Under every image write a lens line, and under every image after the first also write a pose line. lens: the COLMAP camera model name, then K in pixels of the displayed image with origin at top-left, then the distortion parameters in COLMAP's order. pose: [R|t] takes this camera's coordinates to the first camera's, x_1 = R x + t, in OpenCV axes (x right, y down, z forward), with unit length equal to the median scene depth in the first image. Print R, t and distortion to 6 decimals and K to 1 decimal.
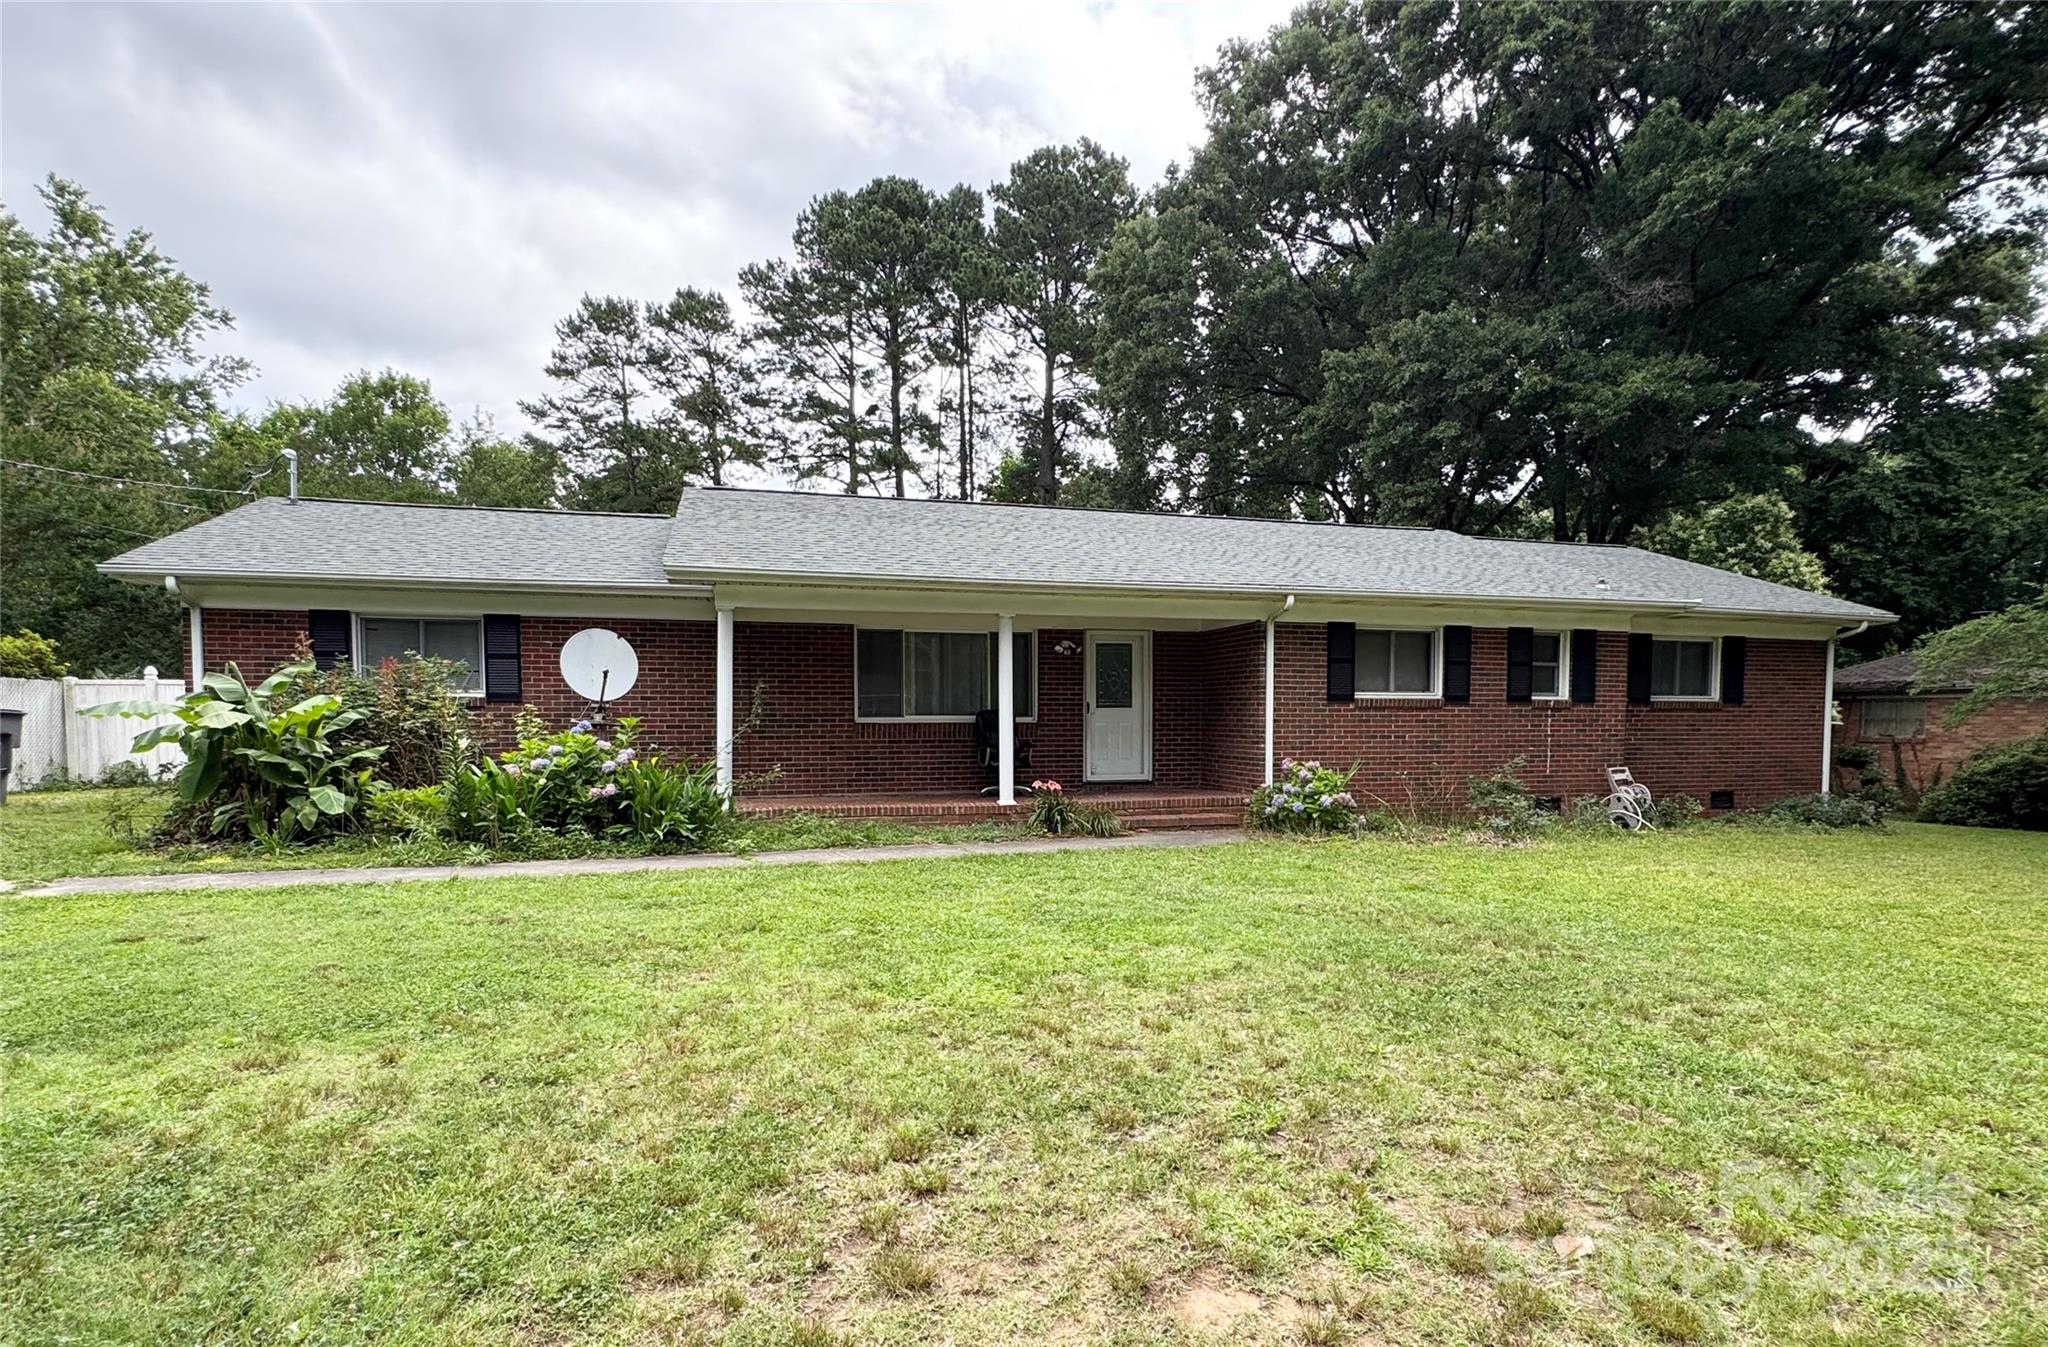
lens RADIAL K [[1002.9, 0, 1006.6], [0, 1002.9, 775.1], [0, 0, 1]] dist [0.016812, -0.000581]
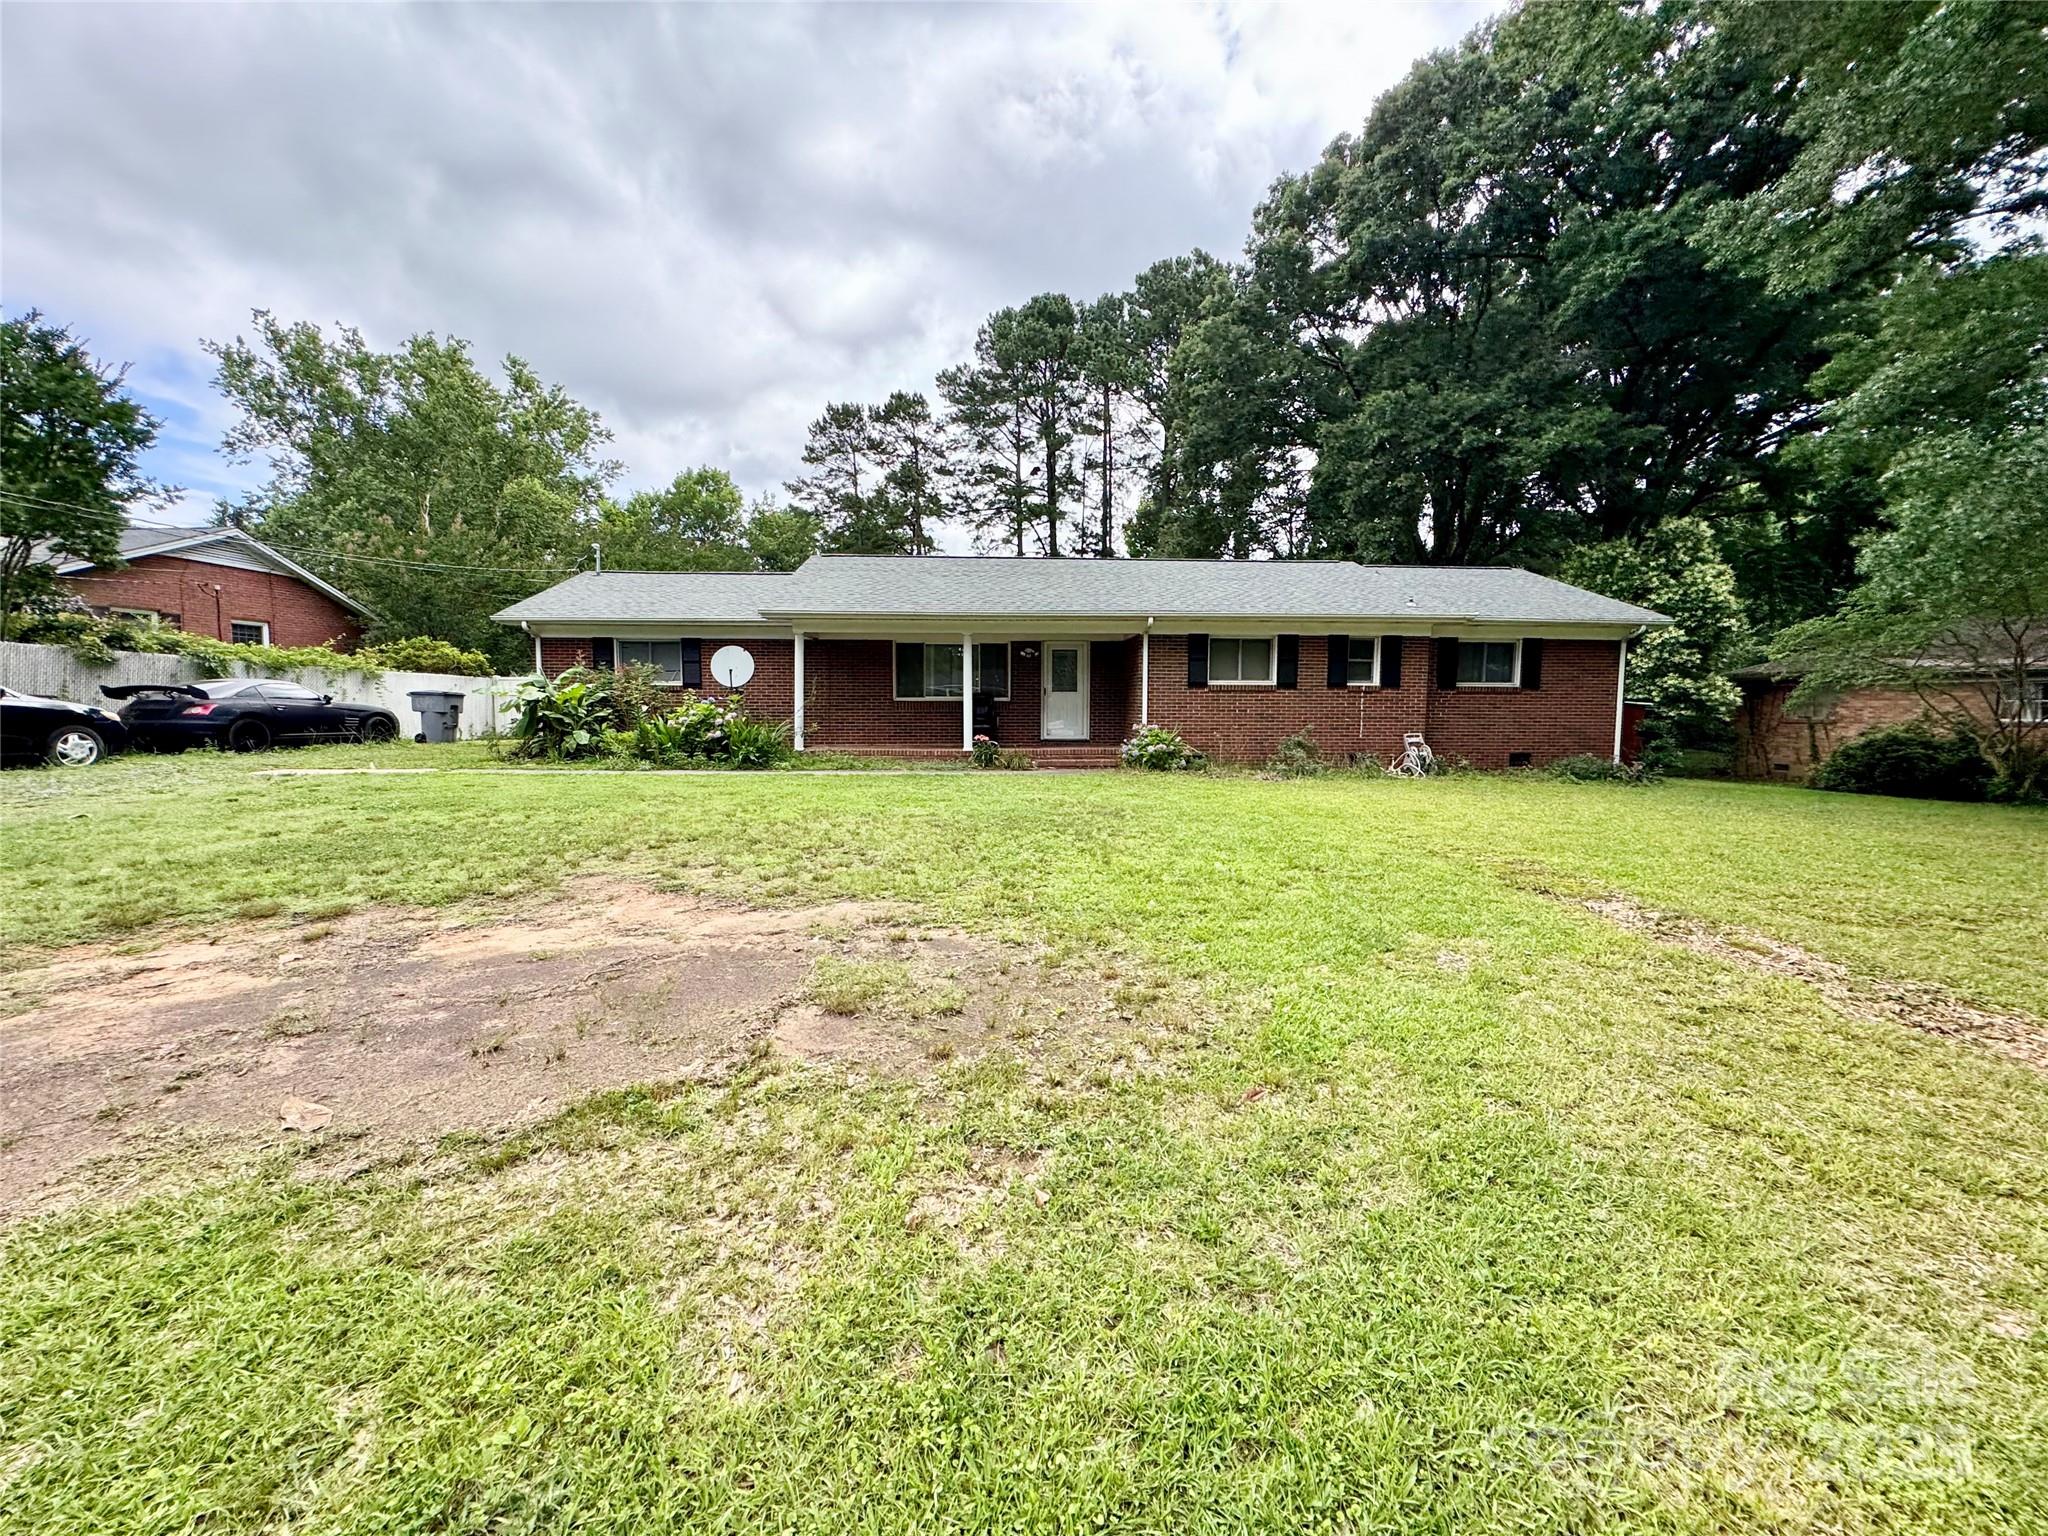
lens RADIAL K [[825.8, 0, 1030.3], [0, 825.8, 769.3], [0, 0, 1]] dist [0.018139, 0.002856]
pose [[0.978315, 0.017685, -0.206367, 0.194248], [-0.014255, 0.999735, 0.018098, 0.017637], [0.206632, -0.014763, 0.978307, -0.148807]]
